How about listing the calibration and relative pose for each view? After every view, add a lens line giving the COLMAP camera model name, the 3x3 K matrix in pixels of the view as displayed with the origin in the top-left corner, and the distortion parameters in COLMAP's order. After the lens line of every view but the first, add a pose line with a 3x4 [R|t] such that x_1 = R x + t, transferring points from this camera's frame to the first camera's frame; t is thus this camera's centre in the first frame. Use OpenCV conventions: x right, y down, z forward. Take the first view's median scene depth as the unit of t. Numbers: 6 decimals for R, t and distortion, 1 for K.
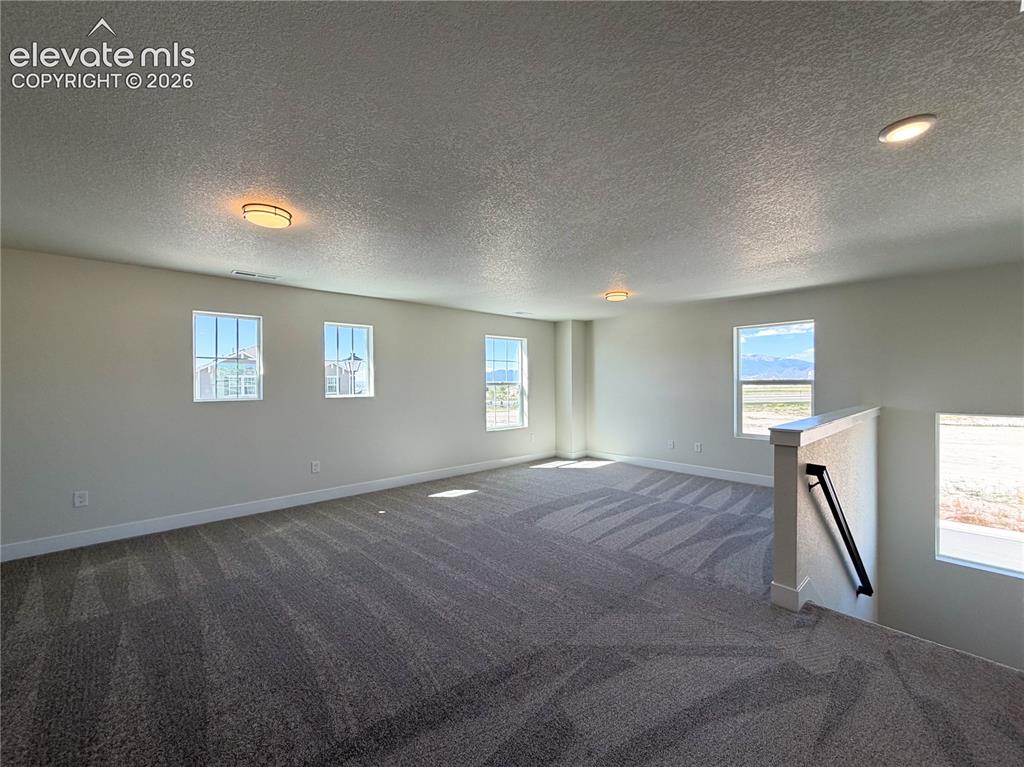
lens RADIAL K [[406.0, 0, 509.0], [0, 406.0, 386.1], [0, 0, 1]] dist [0.000769, 0.000110]
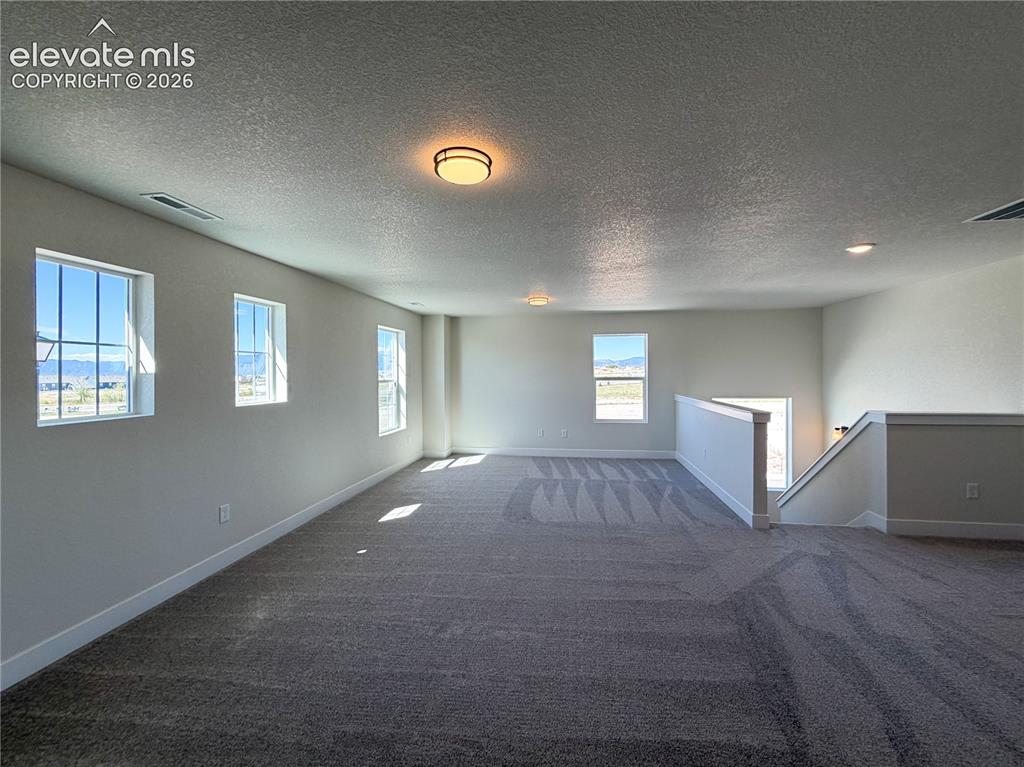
lens RADIAL K [[415.8, 0, 511.7], [0, 415.8, 377.2], [0, 0, 1]] dist [0.000985, 0.000593]
pose [[0.779975, -0.003375, 0.625802, -0.484959], [0.006896, 0.999971, -0.003203, -0.012909], [-0.625773, 0.006814, 0.779976, 0.169572]]
